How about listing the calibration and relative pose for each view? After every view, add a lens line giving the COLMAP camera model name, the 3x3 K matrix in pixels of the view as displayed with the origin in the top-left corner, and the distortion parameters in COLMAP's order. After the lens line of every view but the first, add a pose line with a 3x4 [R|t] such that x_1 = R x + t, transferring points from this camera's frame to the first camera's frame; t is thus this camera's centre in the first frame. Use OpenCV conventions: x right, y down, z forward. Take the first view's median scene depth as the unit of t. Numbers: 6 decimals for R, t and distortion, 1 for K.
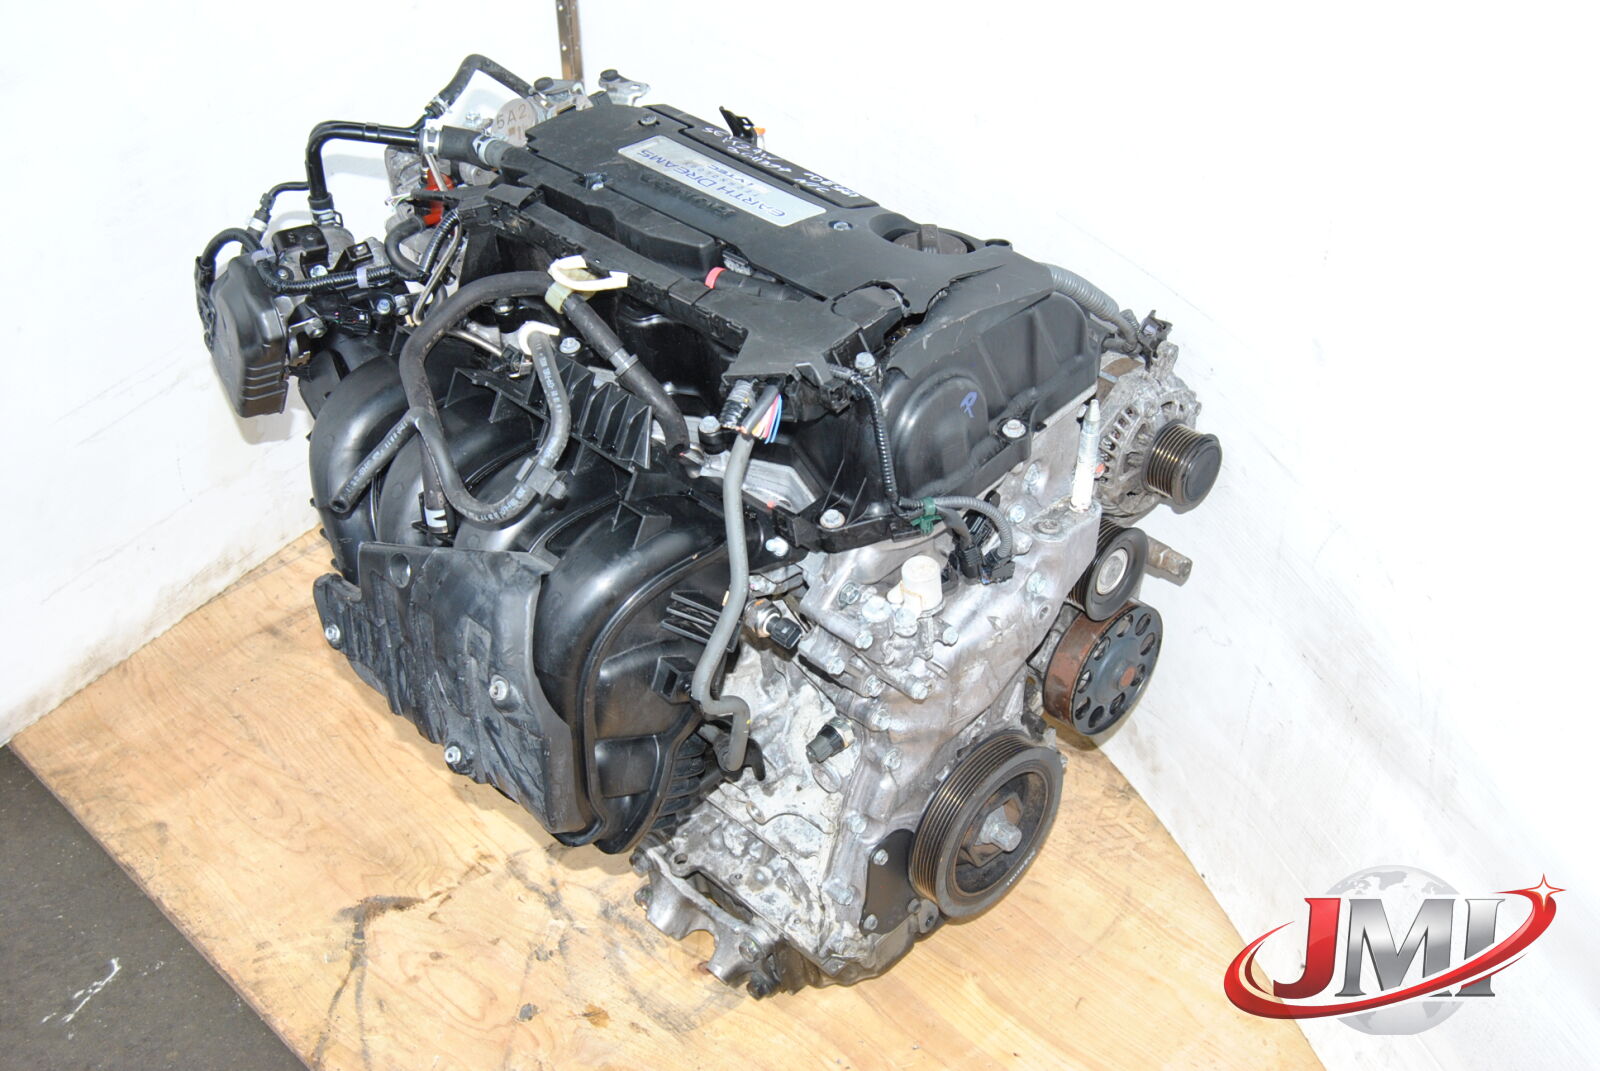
lens RADIAL K [[1814.7, 0, 799.4], [0, 1814.7, 523.4], [0, 0, 1]] dist [-0.049657, 0.000000]
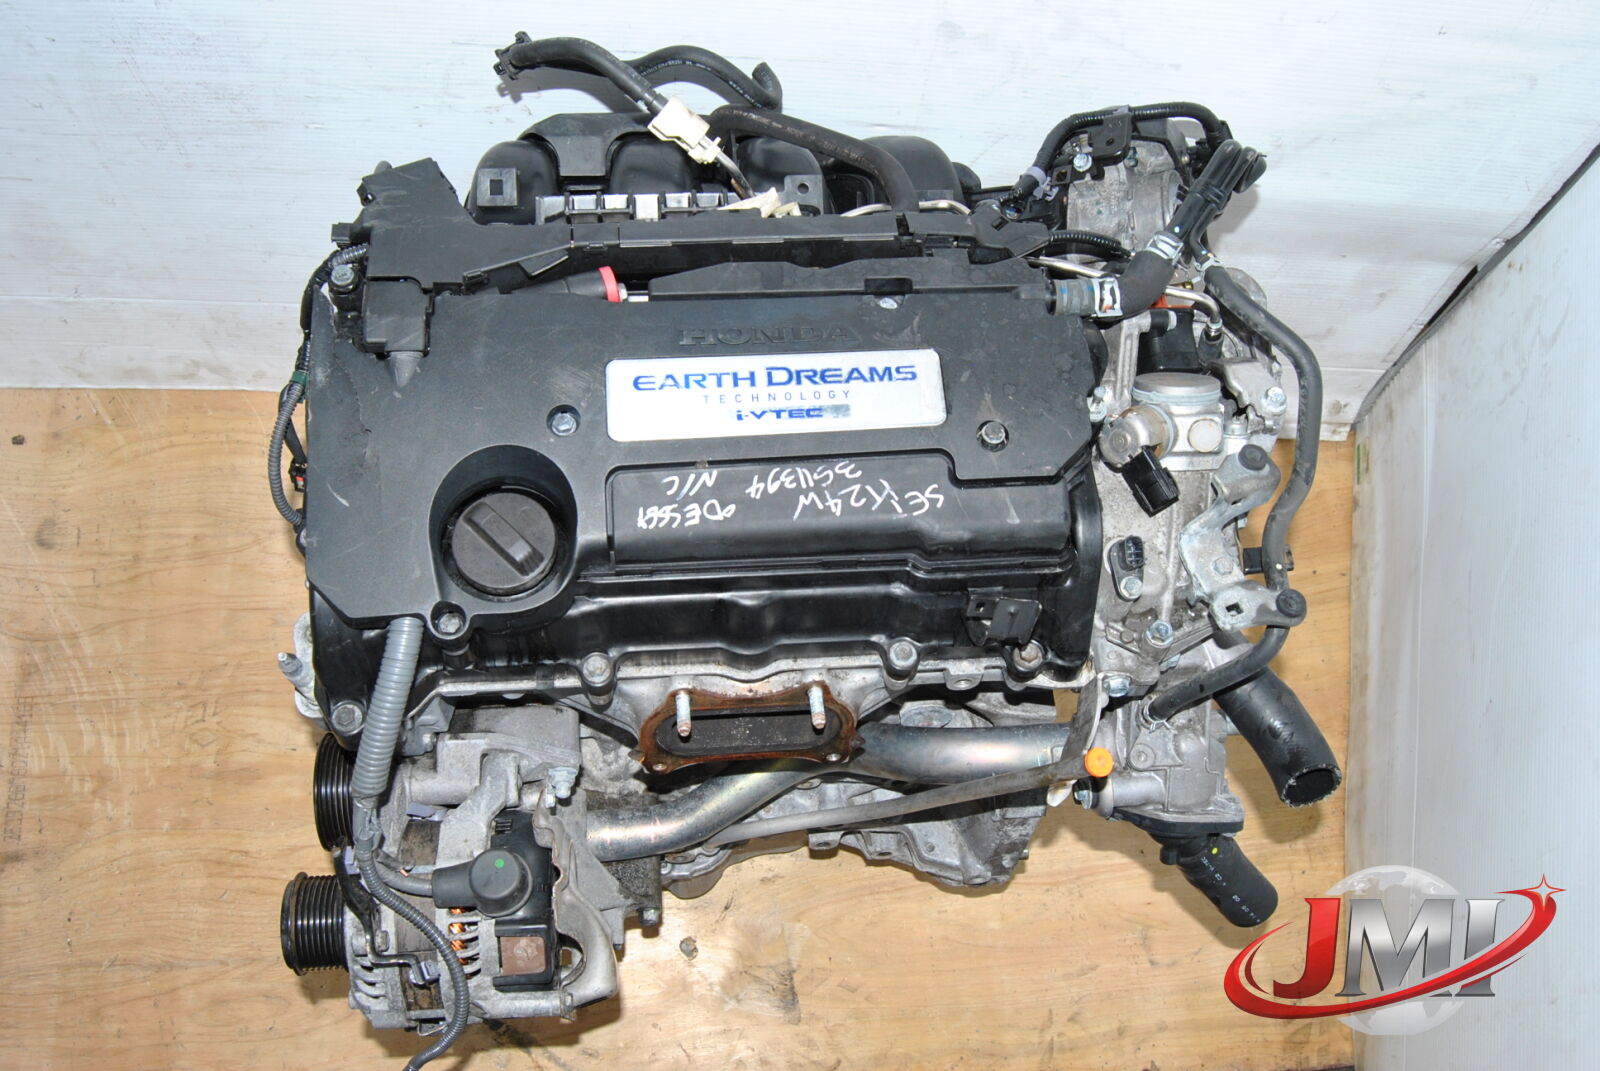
lens RADIAL K [[1410.3, 0, 803.8], [0, 1410.3, 535.2], [0, 0, 1]] dist [-0.076527, 0.014115]
pose [[0.629758, -0.690705, 0.355430, -0.223366], [0.379669, 0.672877, 0.634893, -0.378798], [-0.677684, -0.264883, 0.685989, 0.428489]]
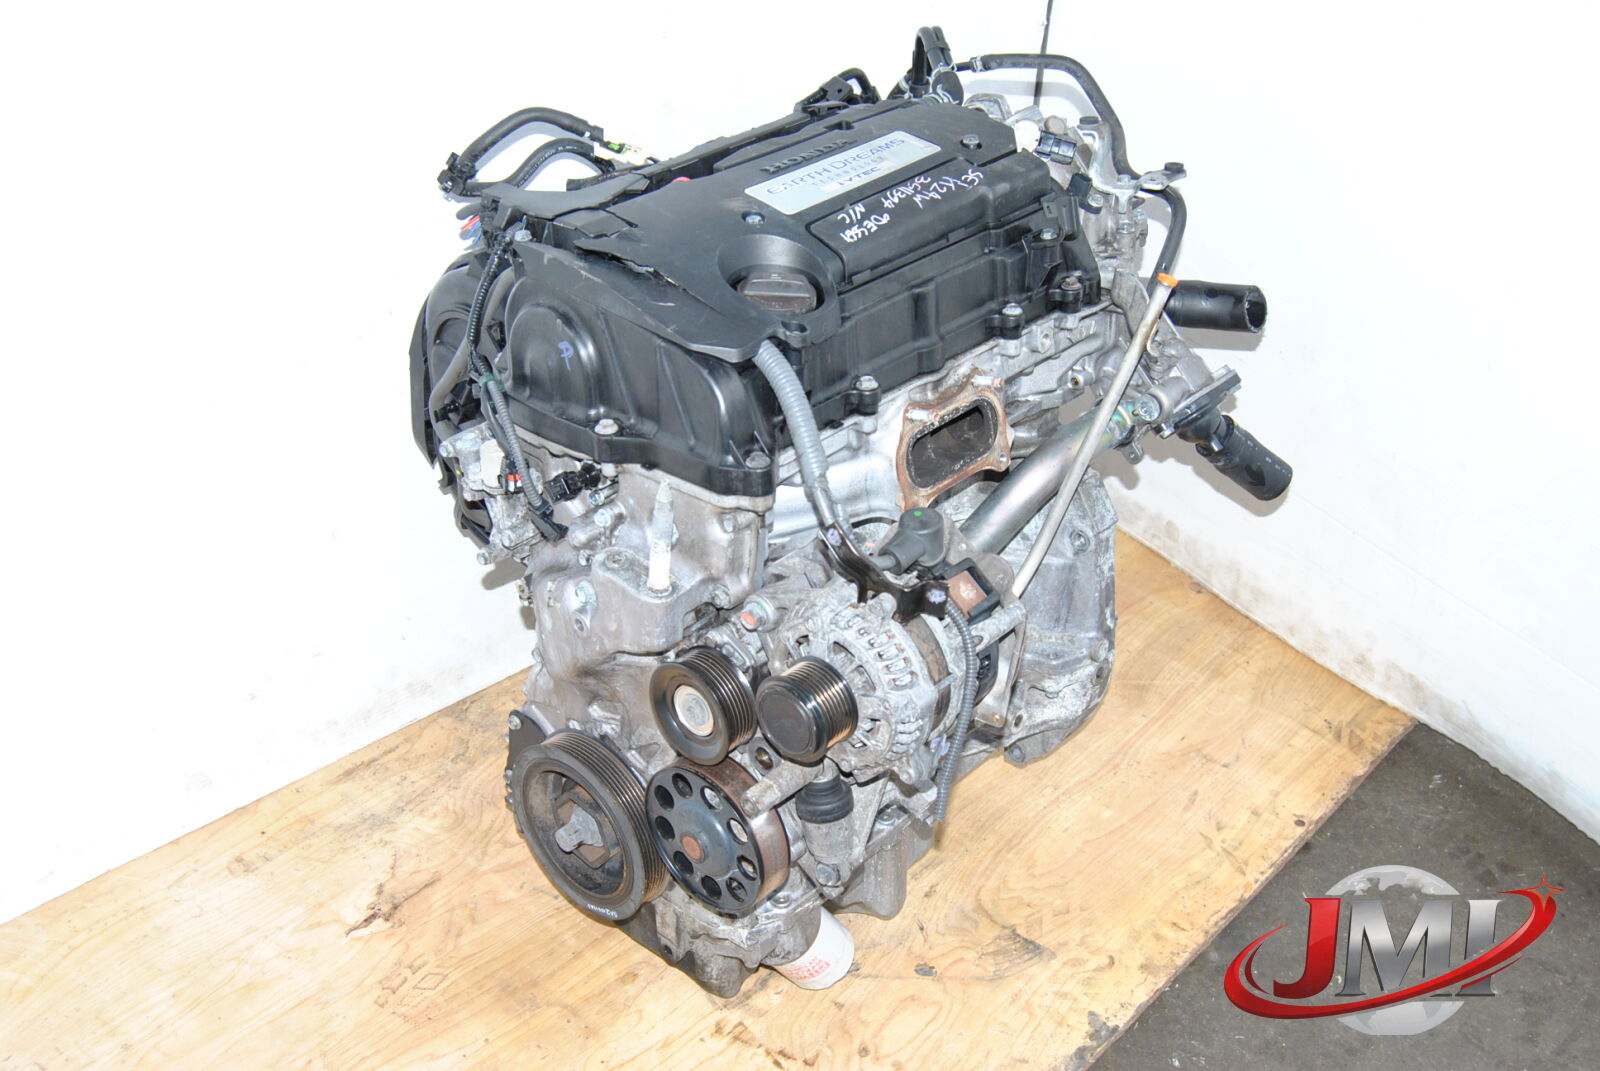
lens RADIAL K [[1814.7, 0, 797.6], [0, 1814.7, 535.7], [0, 0, 1]] dist [-0.049657, 0.000000]
pose [[-0.071409, -0.556560, 0.827733, -0.823145], [0.526375, 0.683862, 0.505234, -0.438693], [-0.847249, 0.471776, 0.244125, 0.662239]]
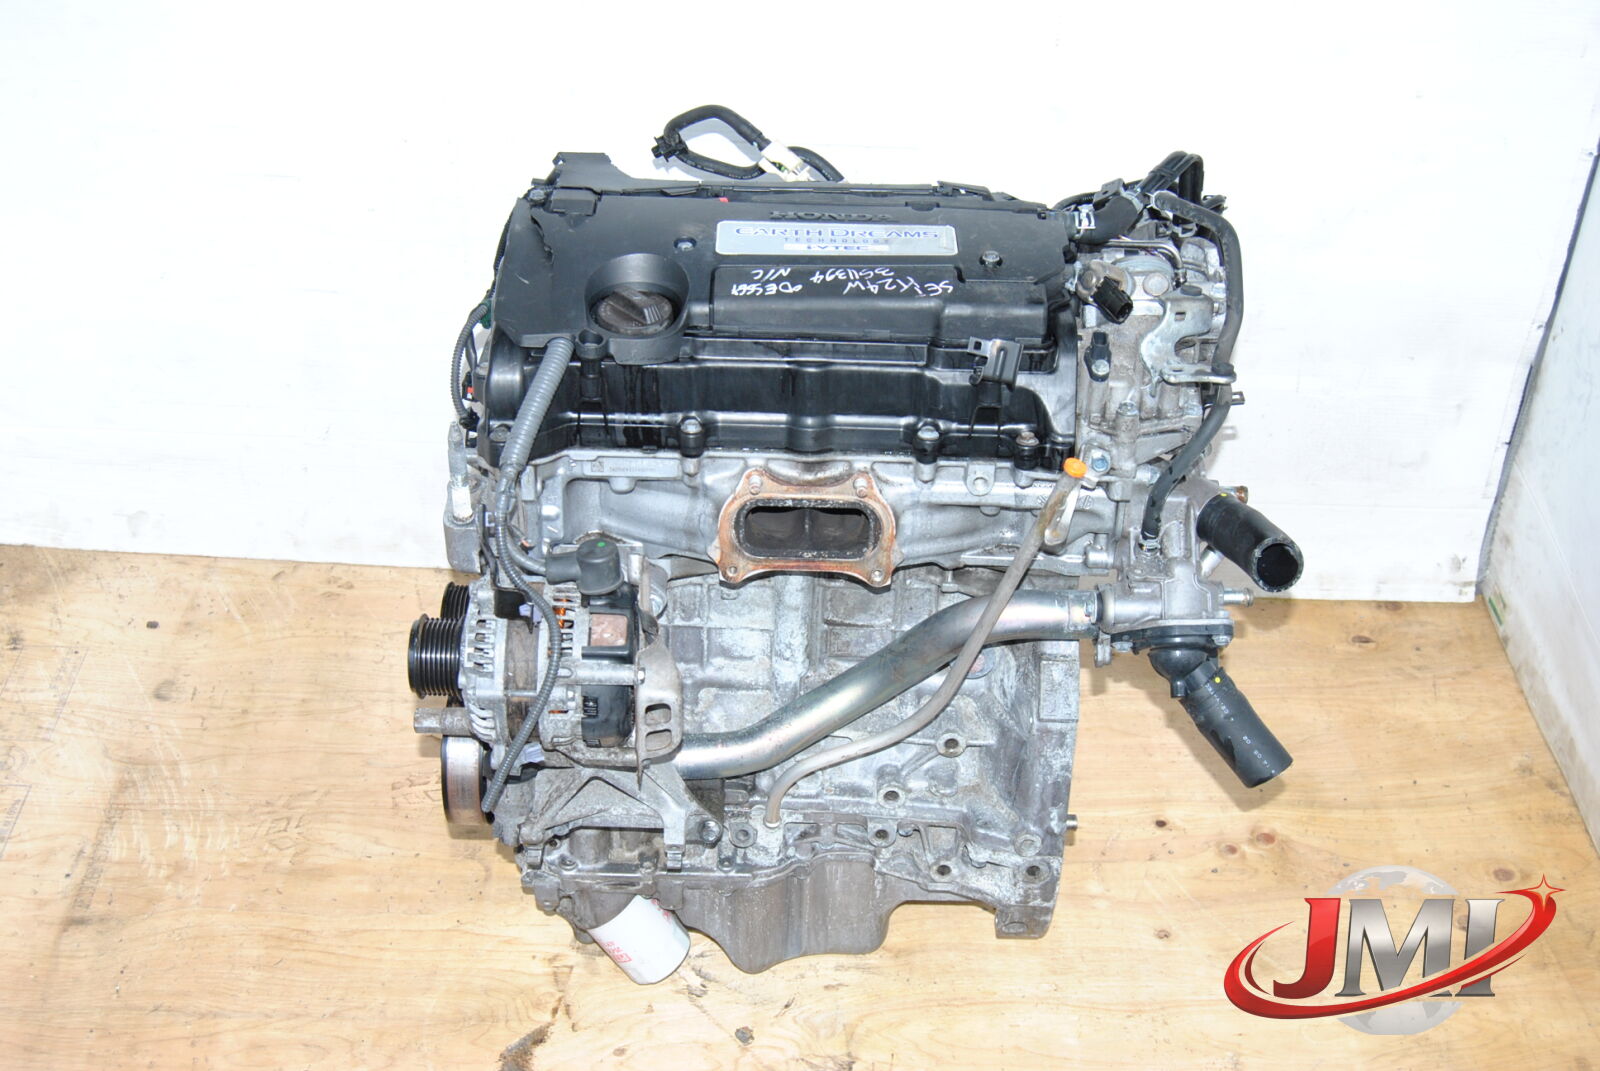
lens RADIAL K [[1916.7, 0, 799.2], [0, 1916.7, 539.2], [0, 0, 1]] dist [-0.058226, 0.000000]
pose [[0.694074, -0.400796, 0.598016, -0.633282], [0.388228, 0.907932, 0.157918, -0.136946], [-0.606251, 0.122560, 0.785773, 0.093456]]
